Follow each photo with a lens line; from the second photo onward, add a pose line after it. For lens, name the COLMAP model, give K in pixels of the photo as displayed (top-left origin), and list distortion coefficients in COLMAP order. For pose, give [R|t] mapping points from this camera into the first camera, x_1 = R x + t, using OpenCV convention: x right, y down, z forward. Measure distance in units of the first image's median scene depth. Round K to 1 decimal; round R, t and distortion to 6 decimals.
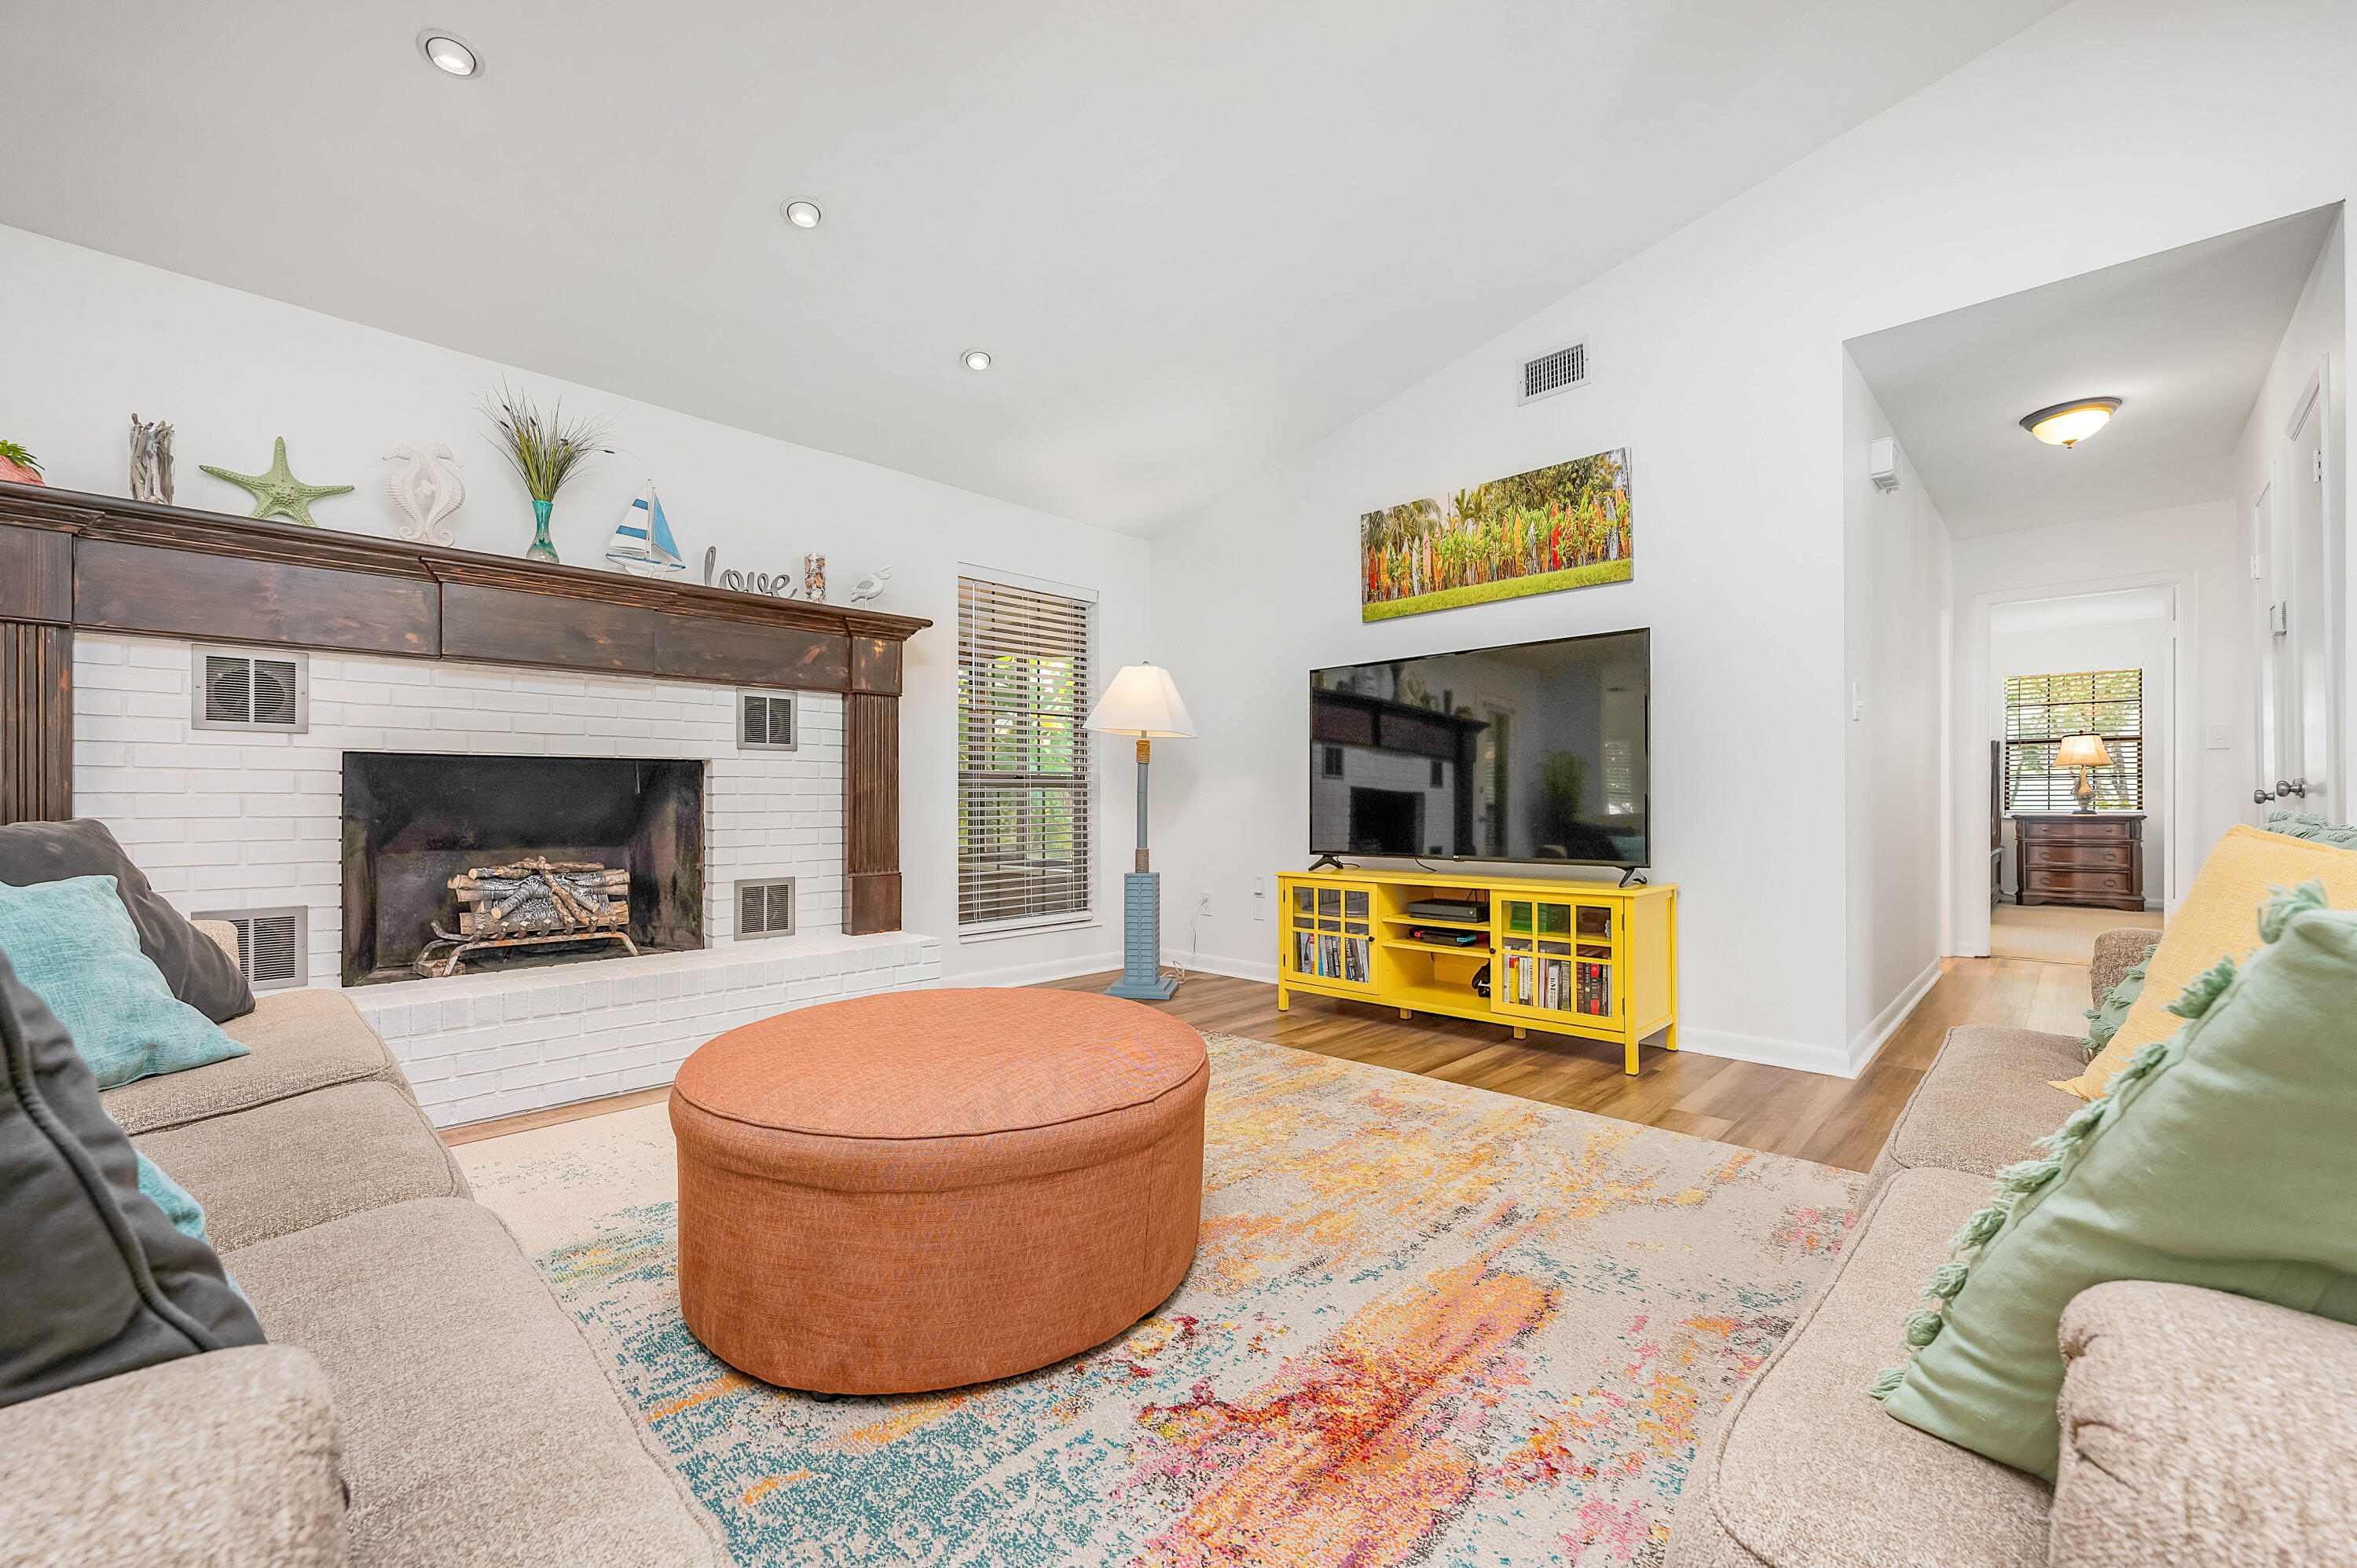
lens RADIAL K [[942.3, 0, 1187.2], [0, 942.3, 799.7], [0, 0, 1]] dist [-0.000431, 0.000151]
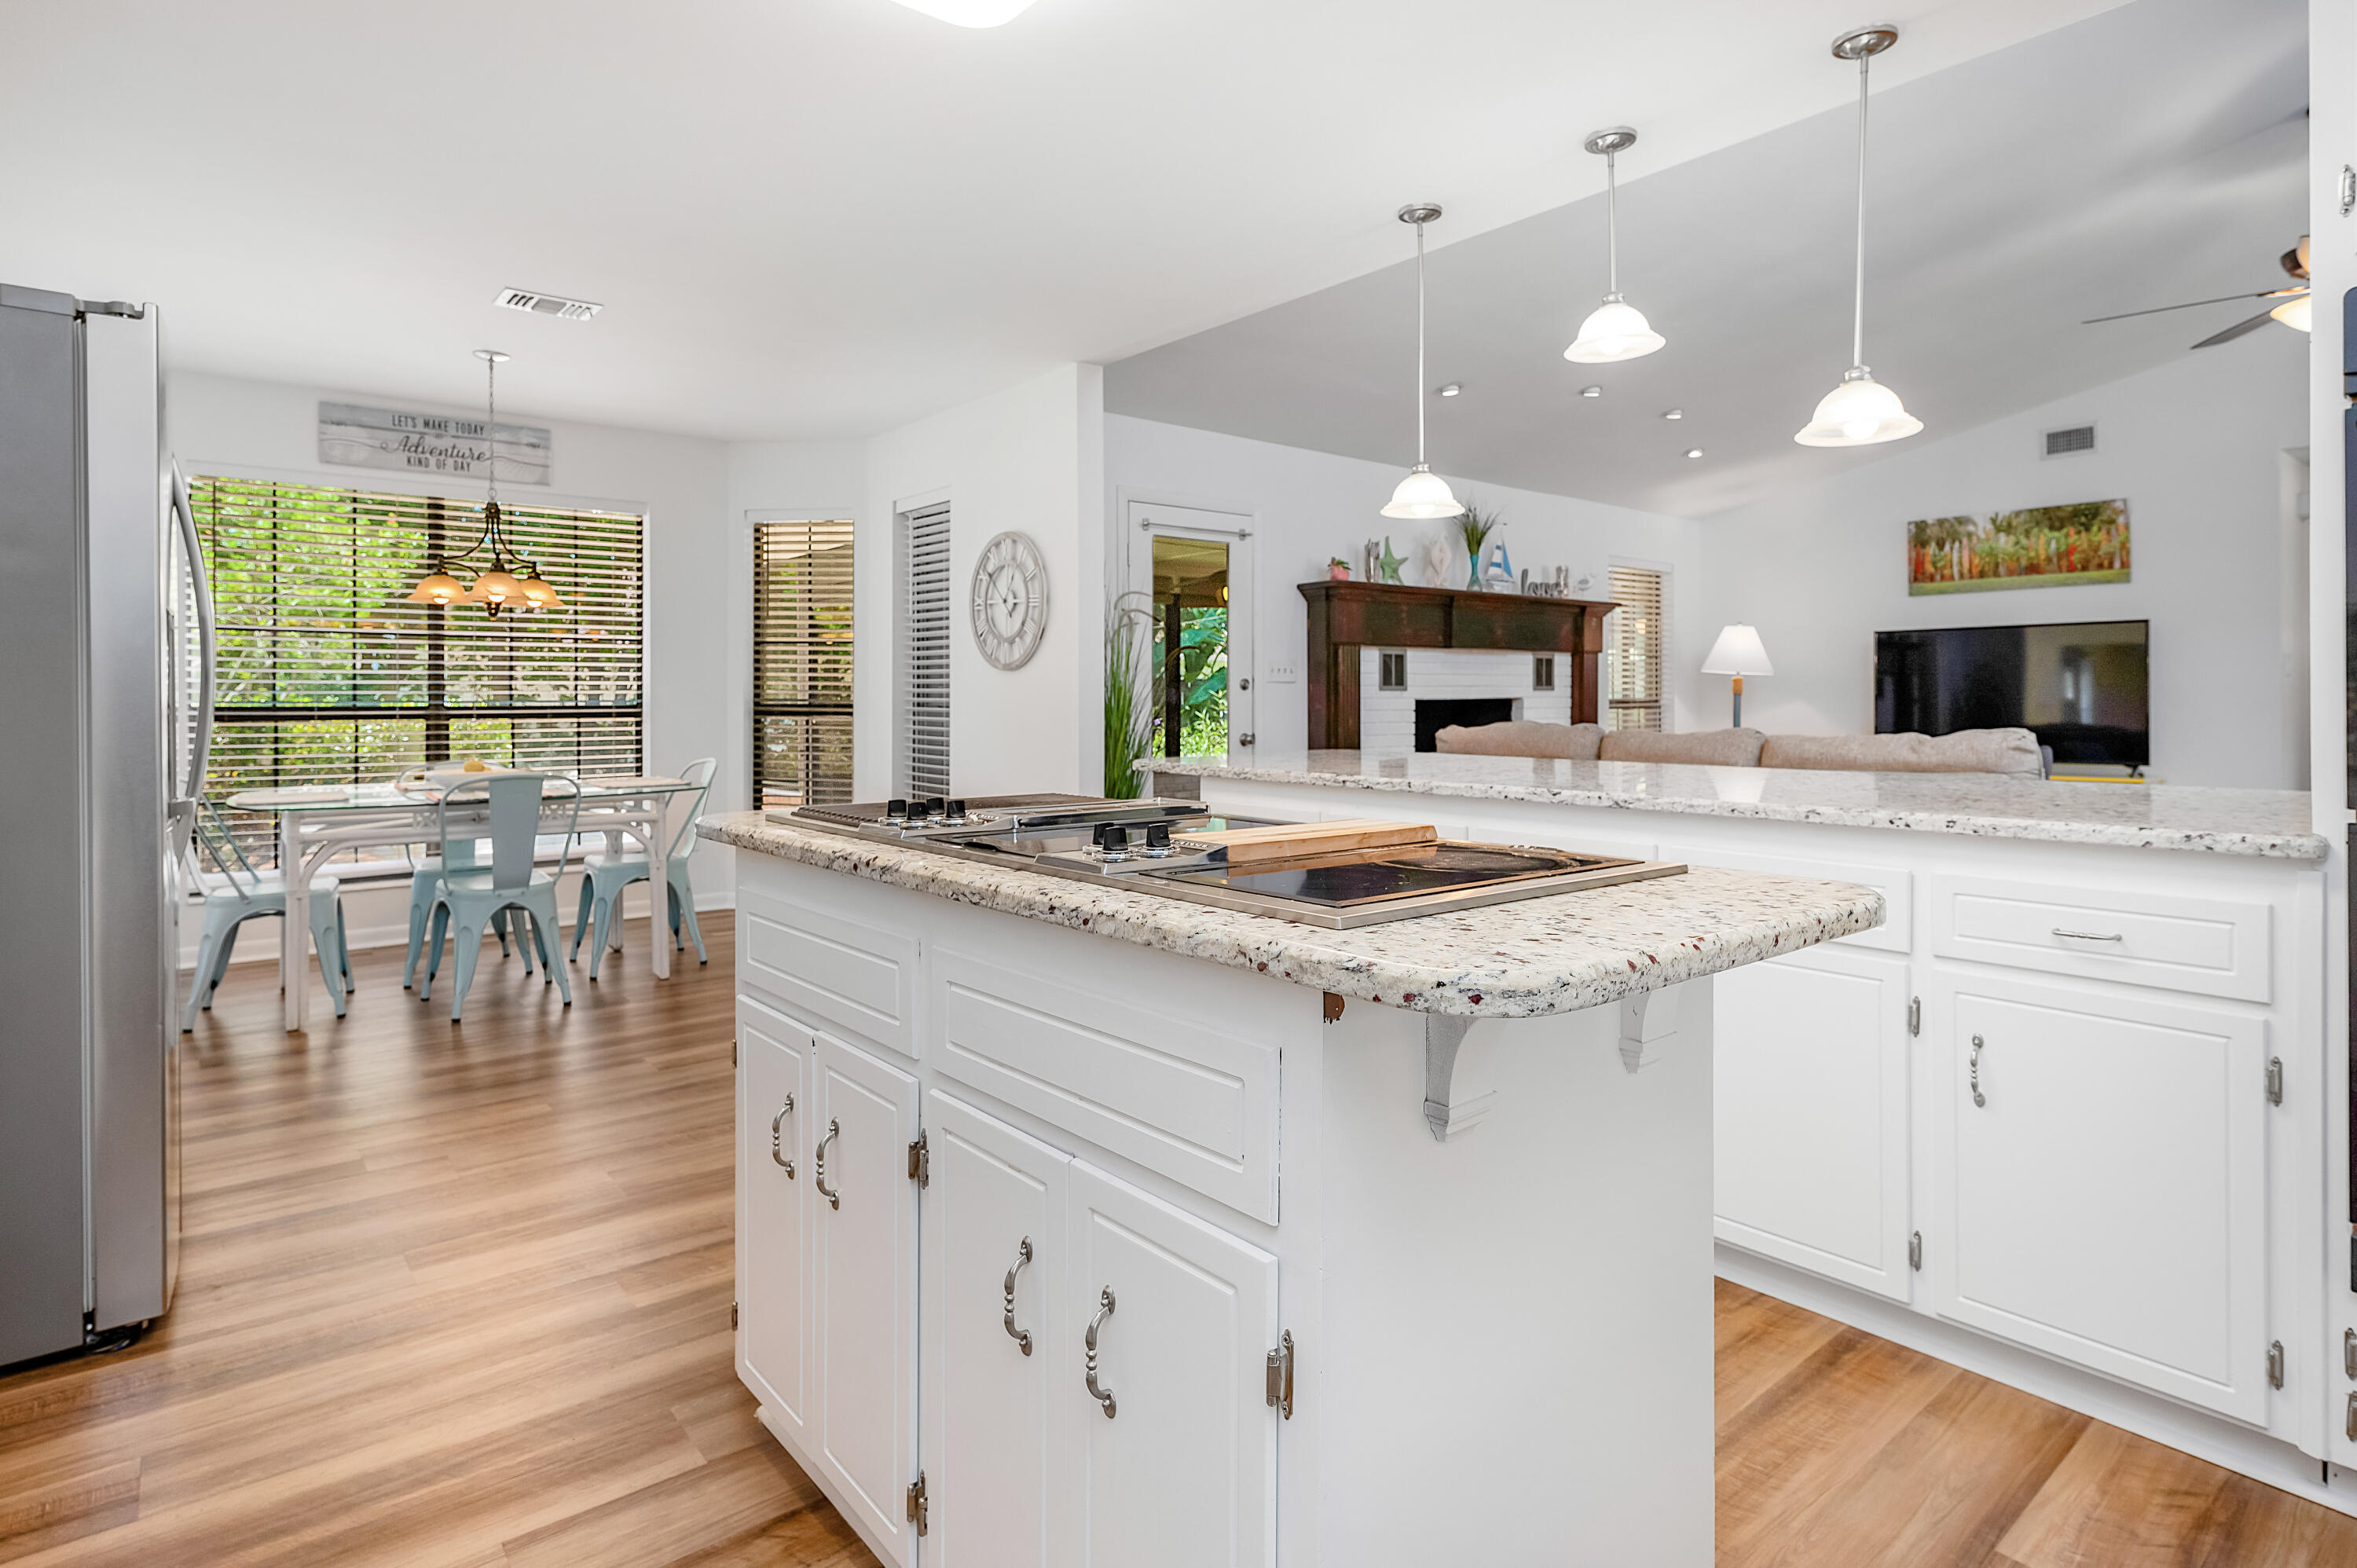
lens RADIAL K [[1223.5, 0, 1186.7], [0, 1223.5, 693.6], [0, 0, 1]] dist [0.003267, 0.000630]
pose [[0.993770, -0.000654, -0.111450, -0.902880], [0.000598, 1.000000, -0.000536, -0.052072], [0.111450, 0.000466, 0.993770, -1.258866]]
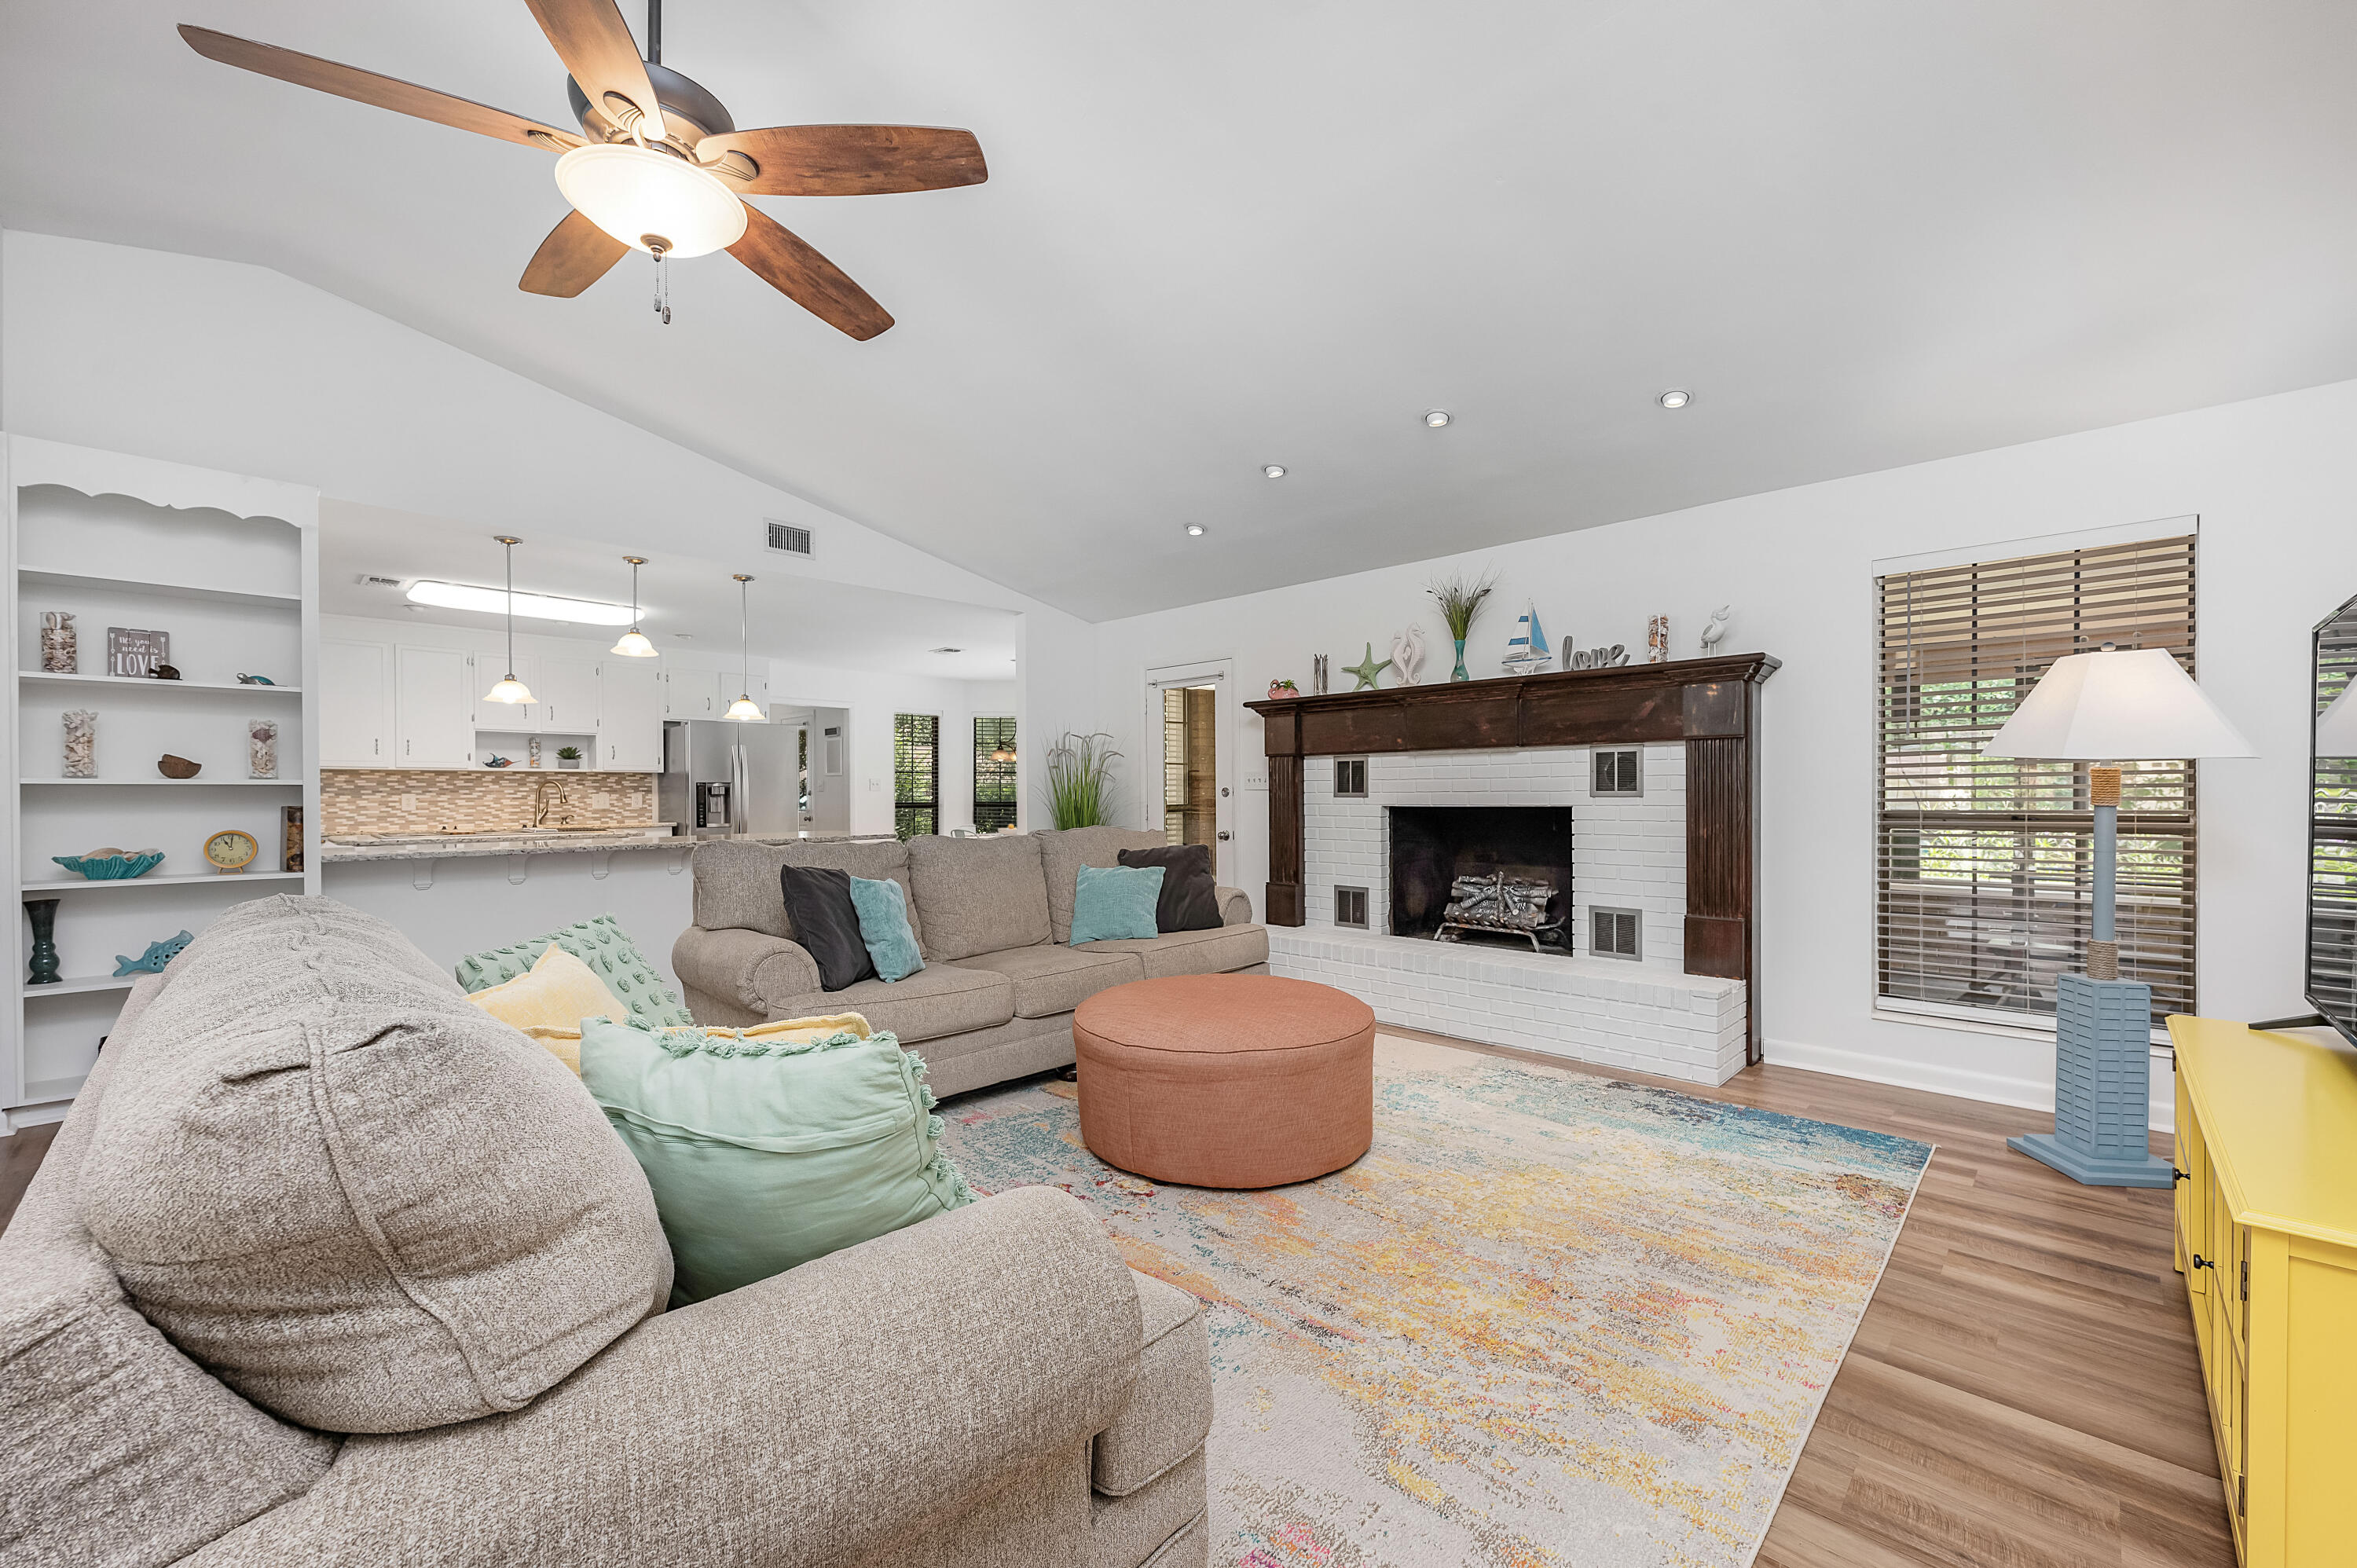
lens RADIAL K [[940.3, 0, 1184.0], [0, 940.3, 794.6], [0, 0, 1]] dist [0.000368, -0.000027]
pose [[-0.006929, 0.004160, -0.999967, 0.792114], [0.005994, 0.999974, 0.004119, -0.070387], [0.999958, -0.005965, -0.006954, 0.524127]]
